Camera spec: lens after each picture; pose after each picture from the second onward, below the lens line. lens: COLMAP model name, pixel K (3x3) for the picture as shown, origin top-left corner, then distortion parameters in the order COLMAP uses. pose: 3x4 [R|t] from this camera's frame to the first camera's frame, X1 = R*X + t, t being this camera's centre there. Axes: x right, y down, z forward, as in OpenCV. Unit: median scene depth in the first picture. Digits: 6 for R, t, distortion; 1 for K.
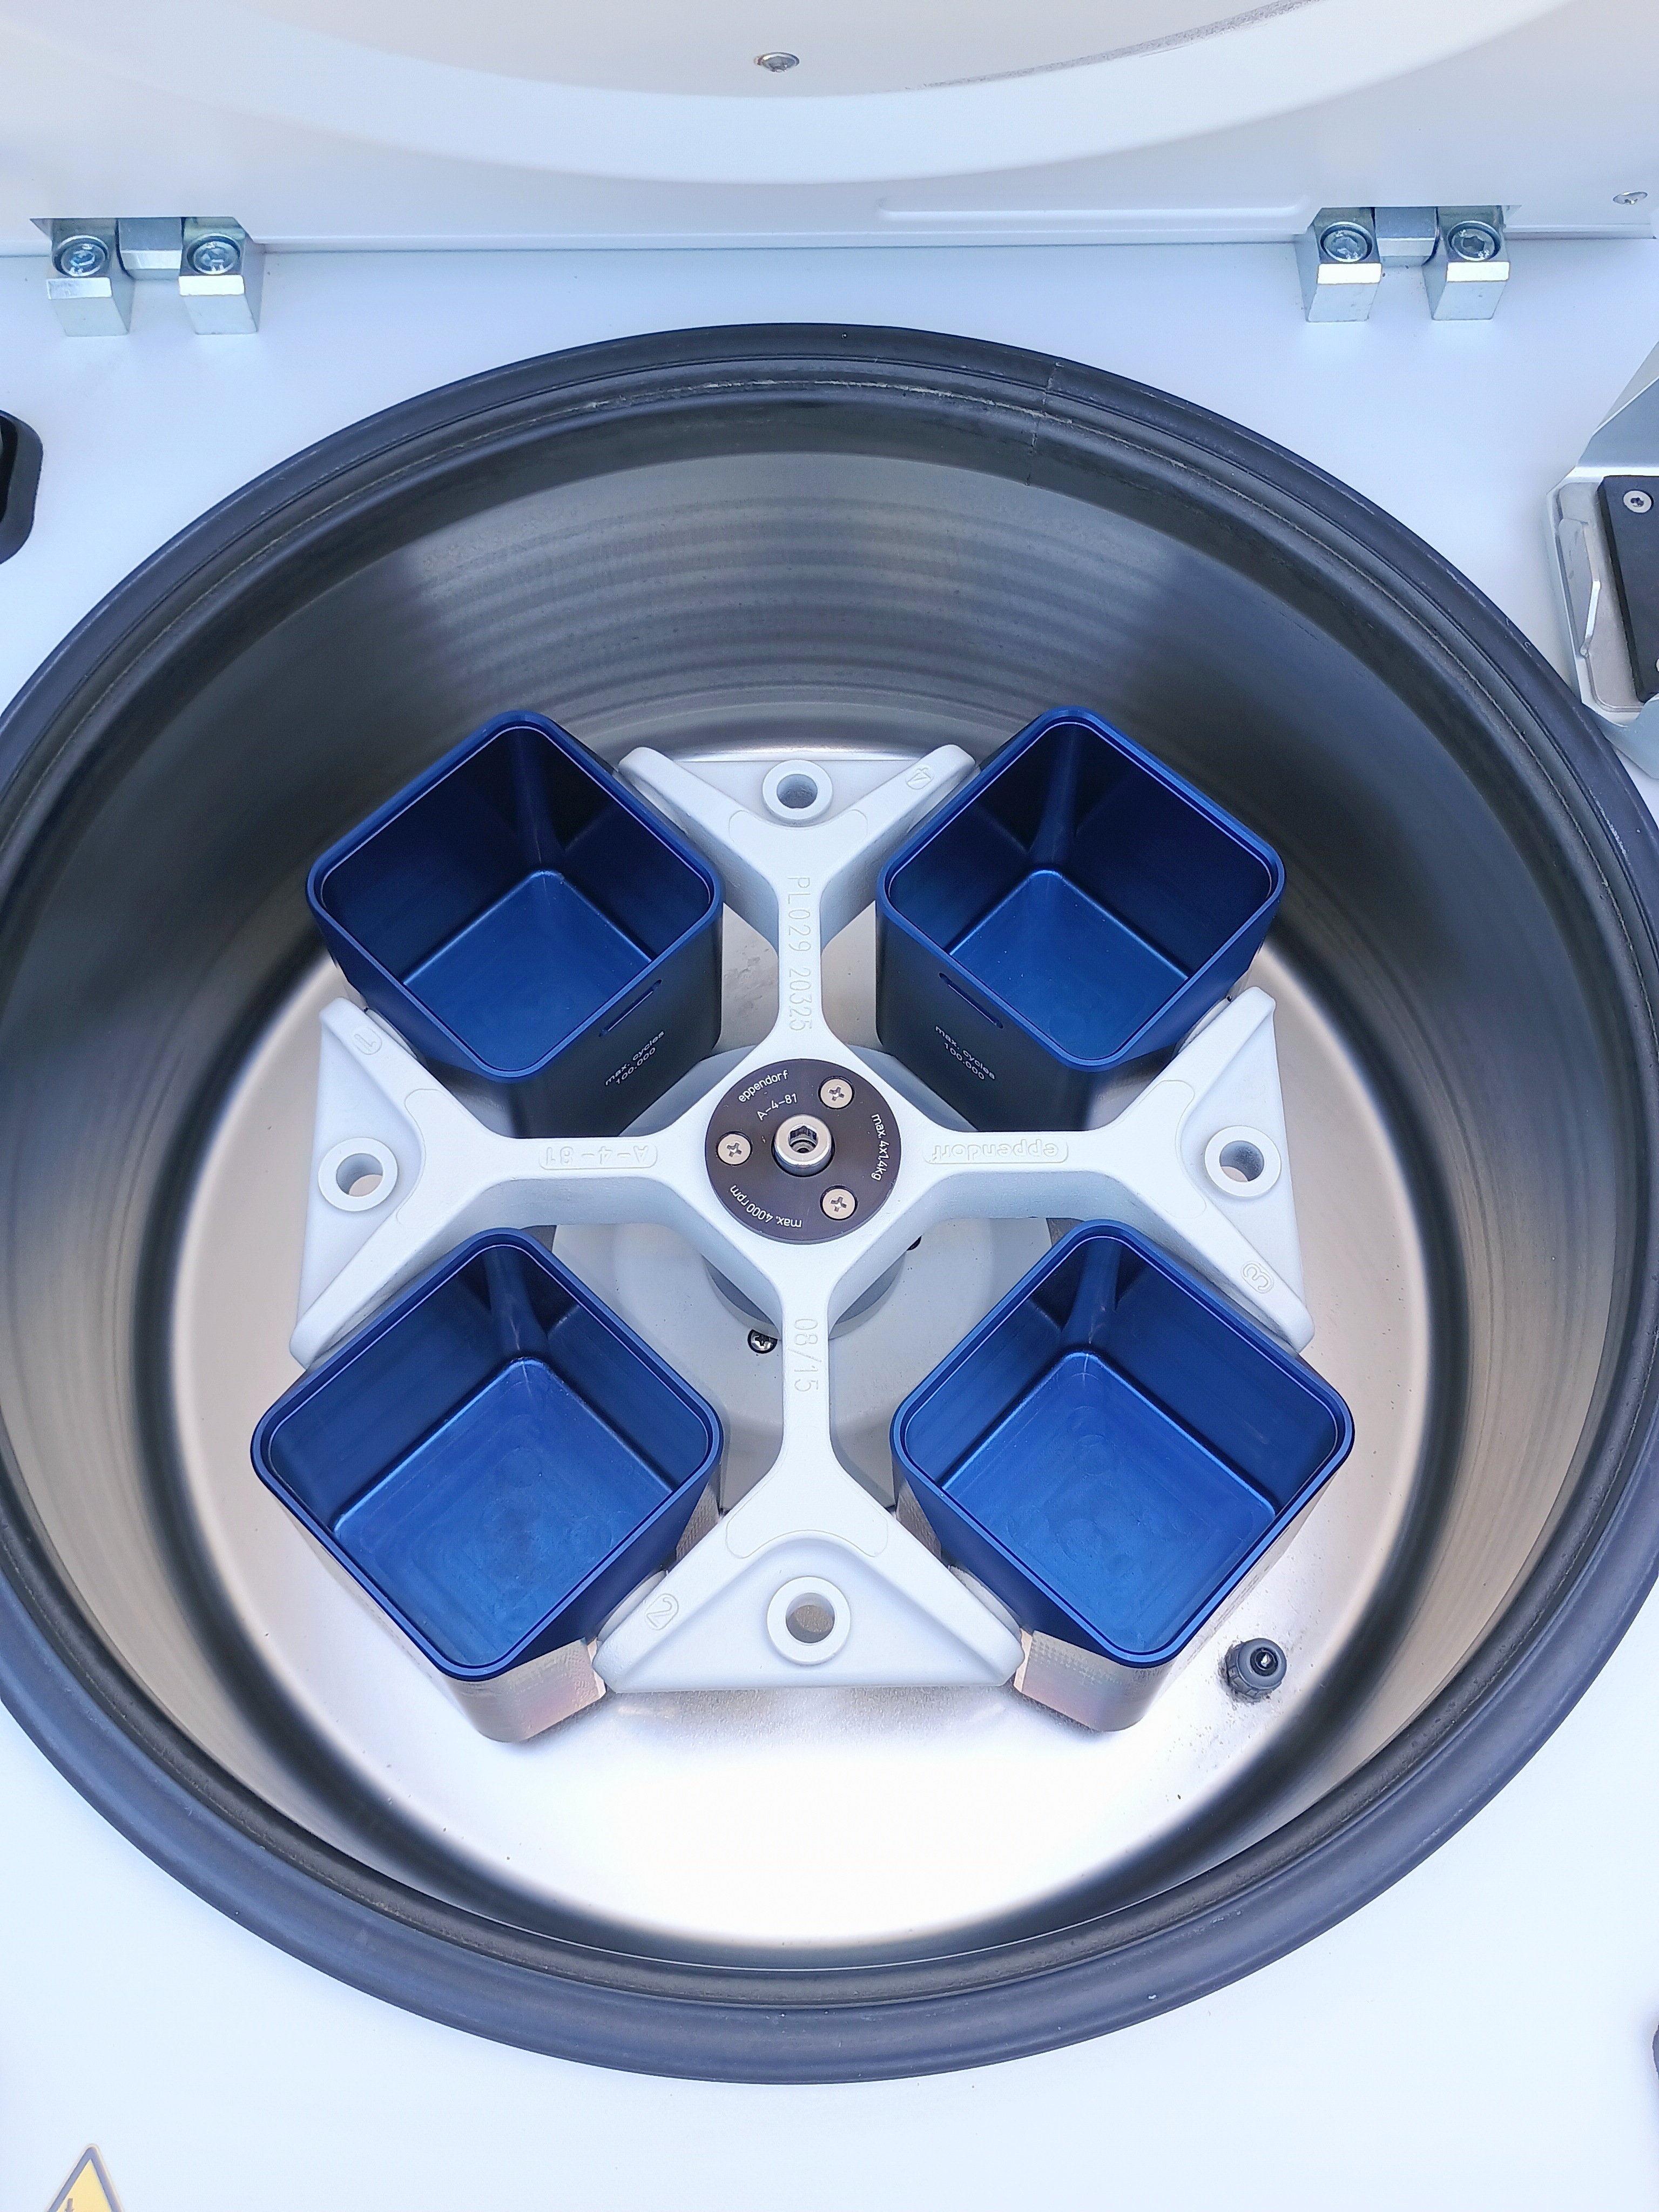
lens RADIAL K [[1939.6, 0, 829.5], [0, 1939.6, 1106.0], [0, 0, 1]] dist [0.052248, -0.093913]
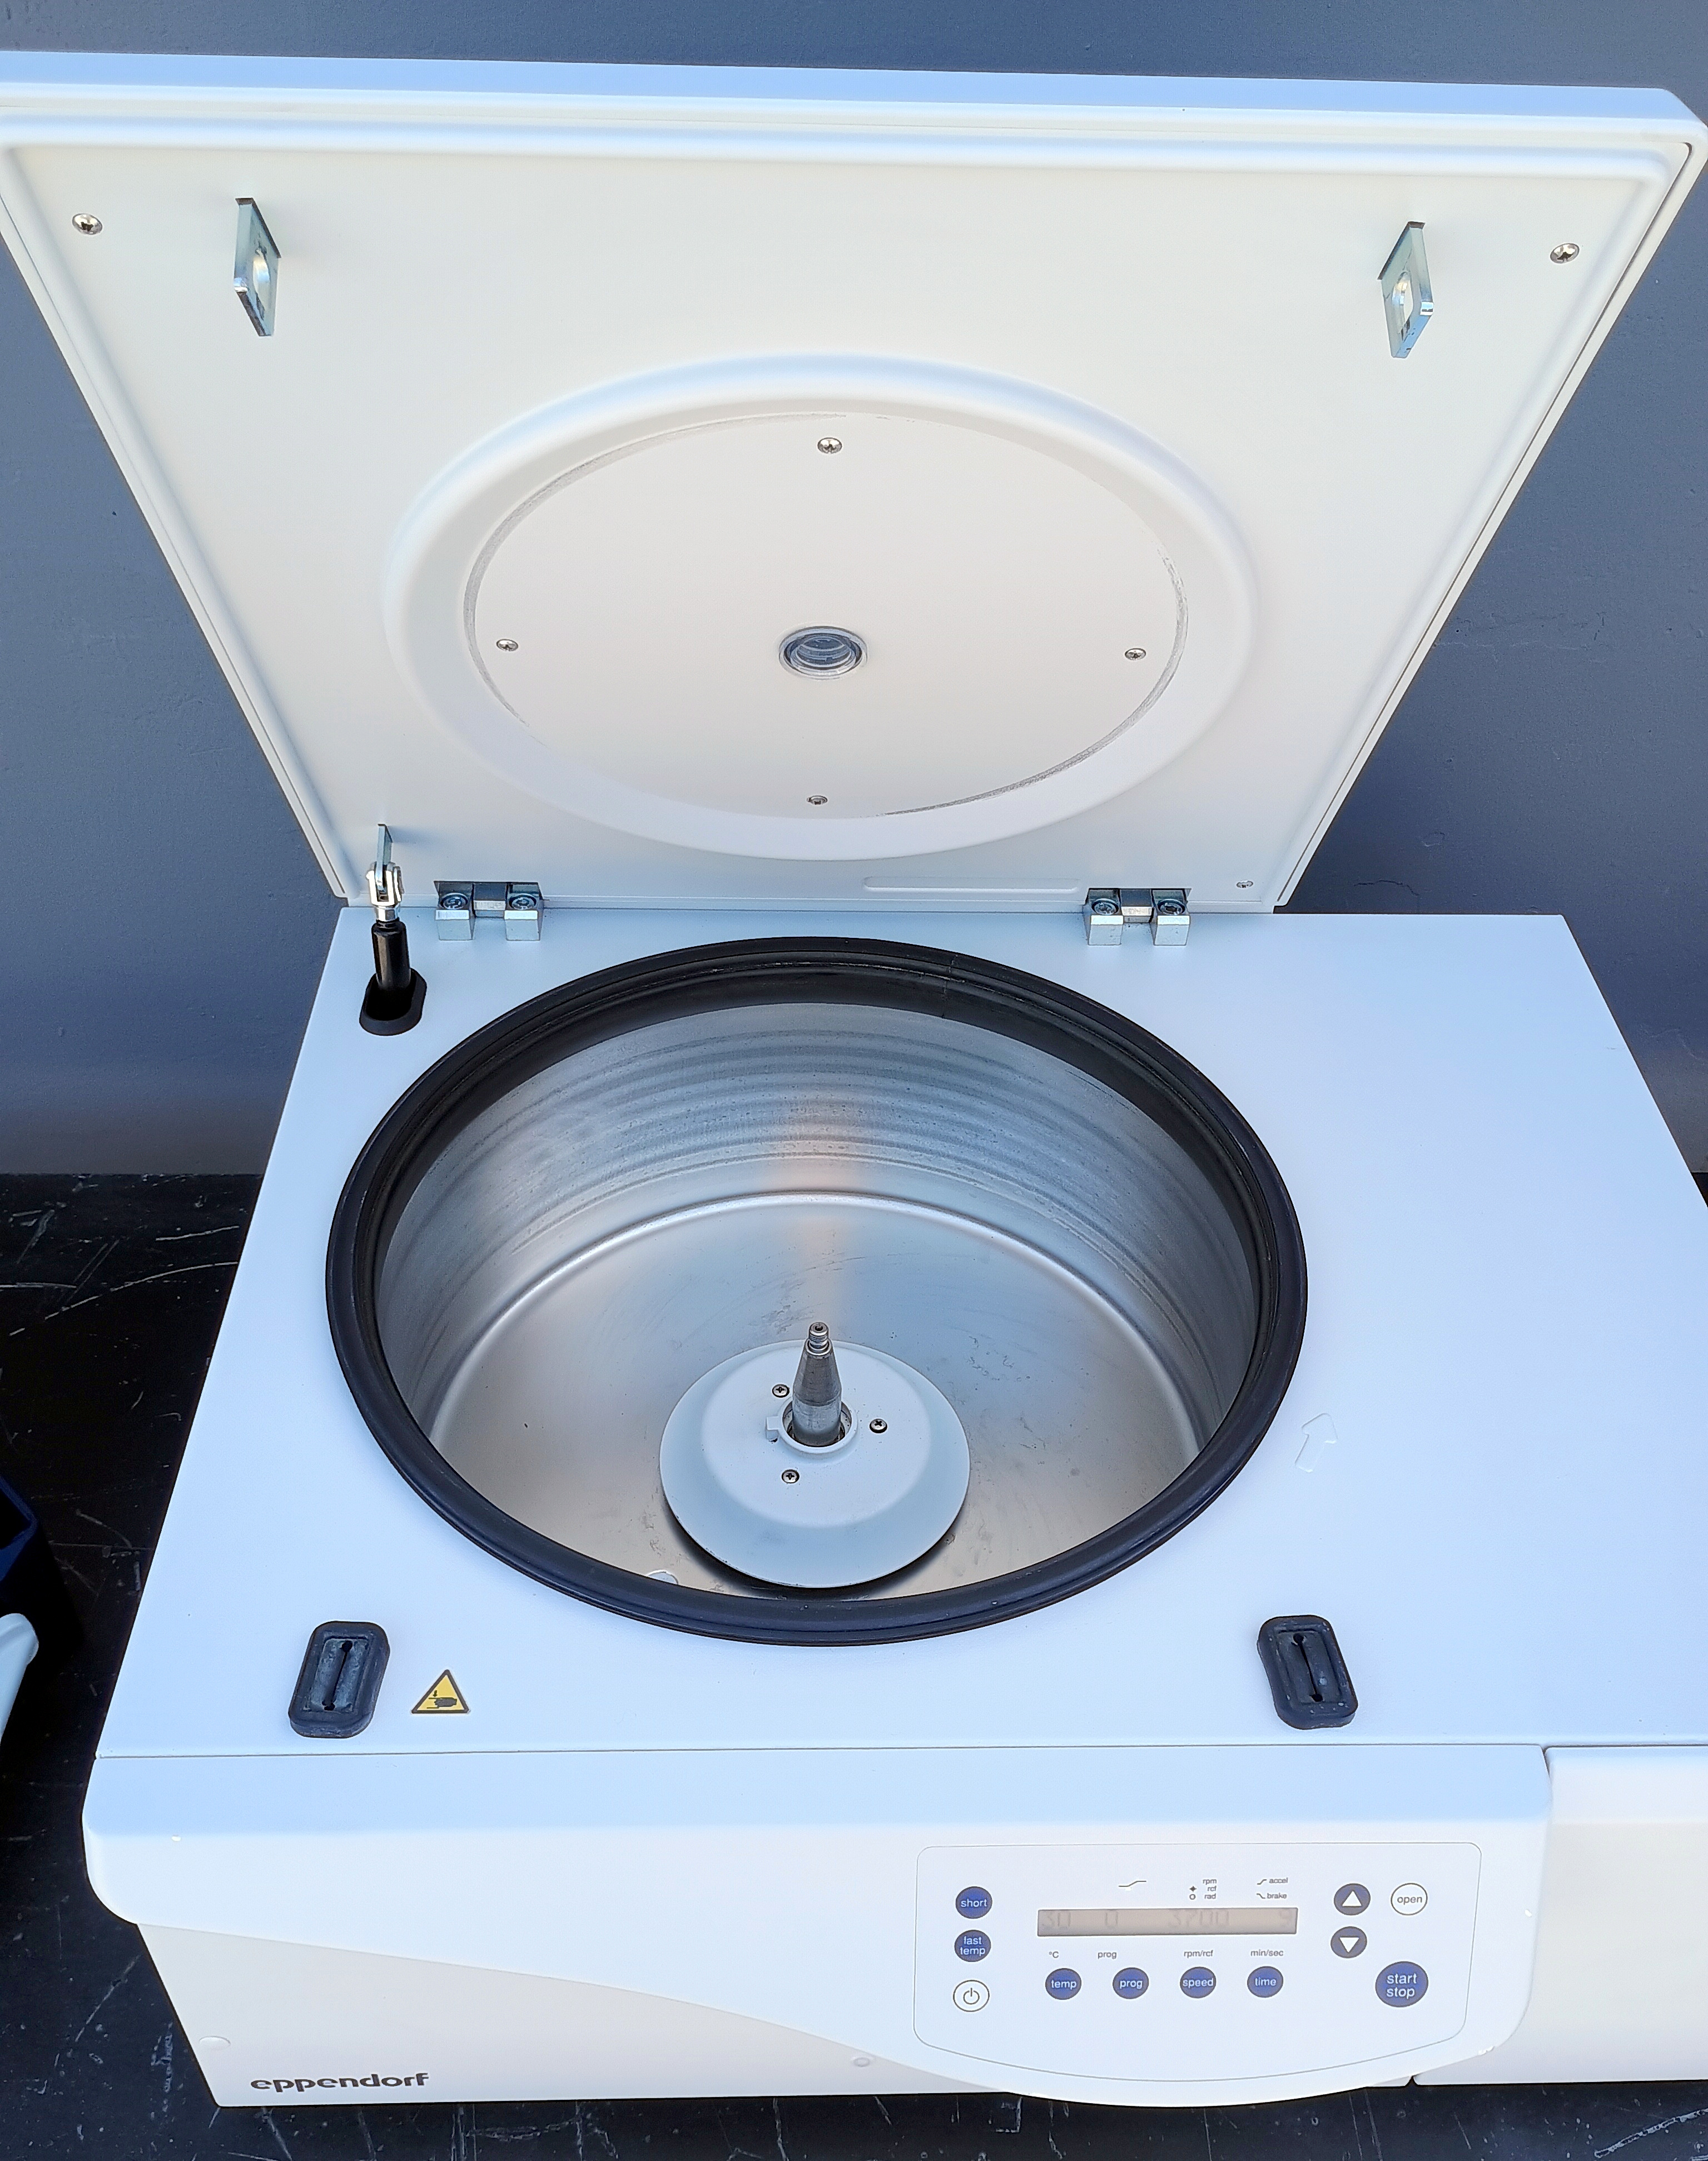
lens RADIAL K [[1980.6, 0, 854.0], [0, 1980.6, 1080.5], [0, 0, 1]] dist [0.009163, -0.005928]
pose [[0.999859, 0.013464, 0.010012, -0.002737], [-0.007612, 0.895791, -0.444410, 0.606053], [-0.014952, 0.444271, 0.895768, -0.703471]]
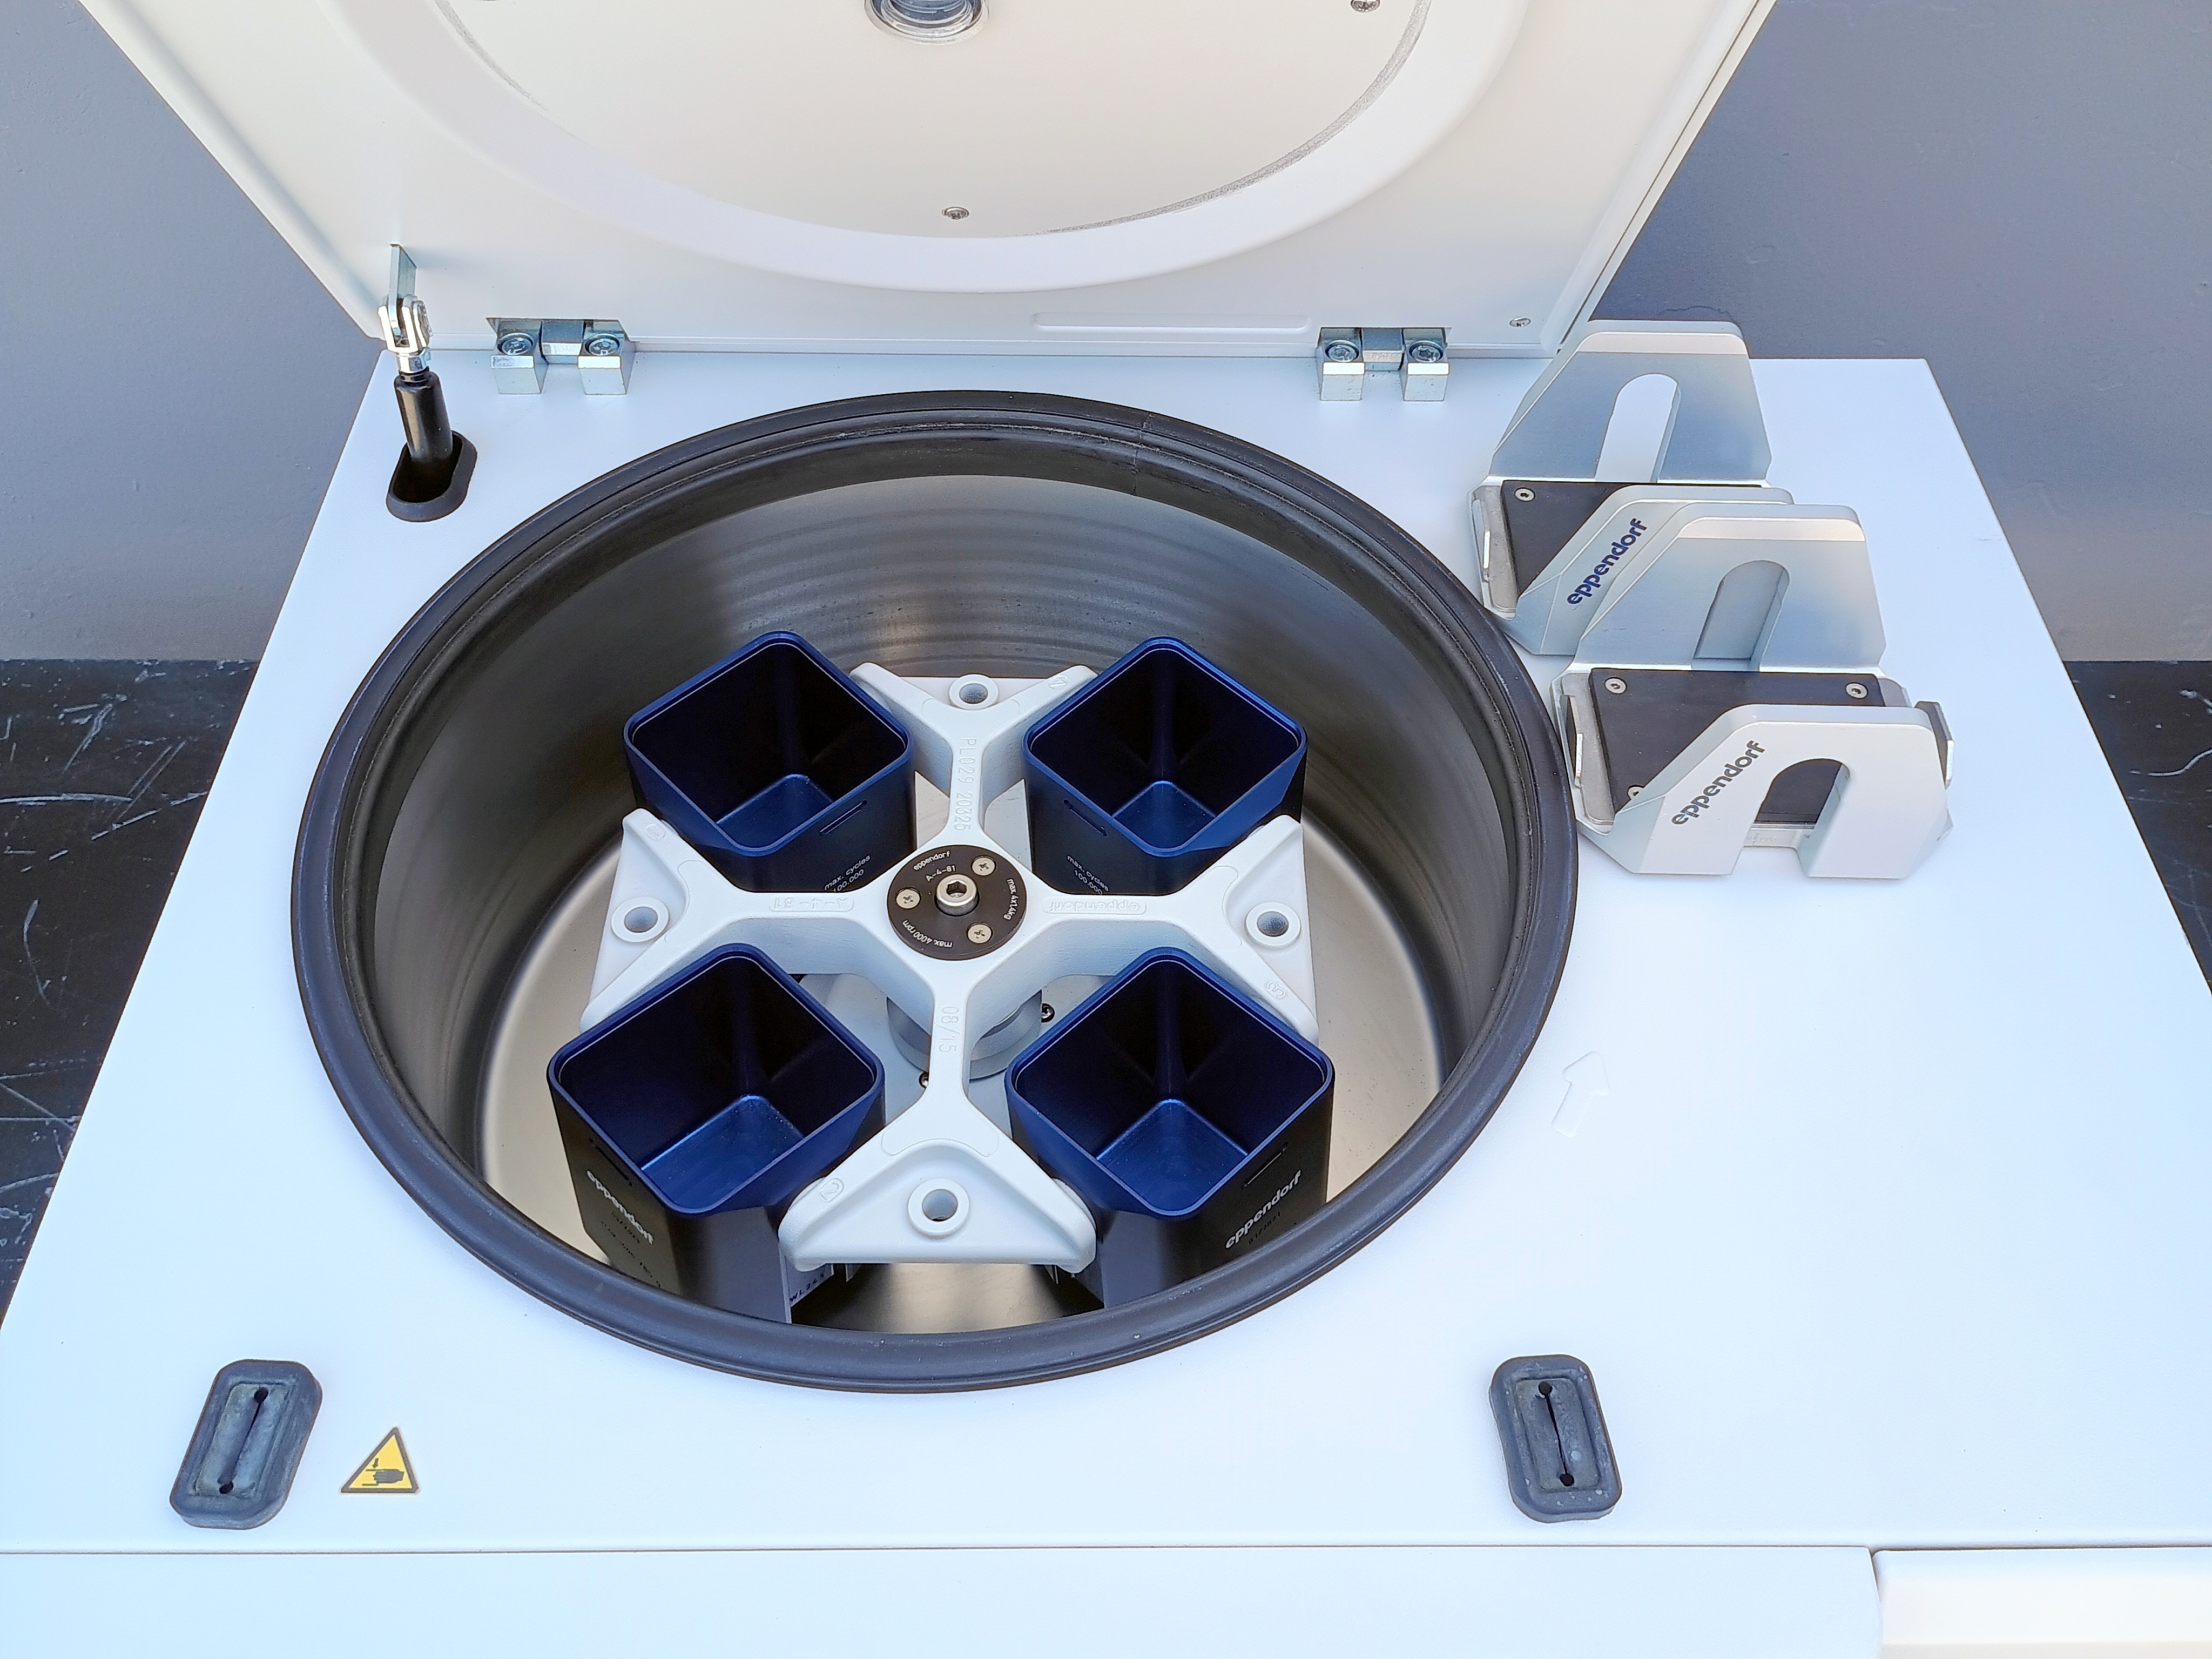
lens RADIAL K [[1924.0, 0, 1118.9], [0, 1924.0, 773.2], [0, 0, 1]] dist [0.015190, 0.007825]
pose [[0.999859, 0.016003, -0.005089, 0.105300], [-0.016793, 0.952287, -0.304742, 0.344132], [-0.000031, 0.304784, 0.952421, -0.345241]]
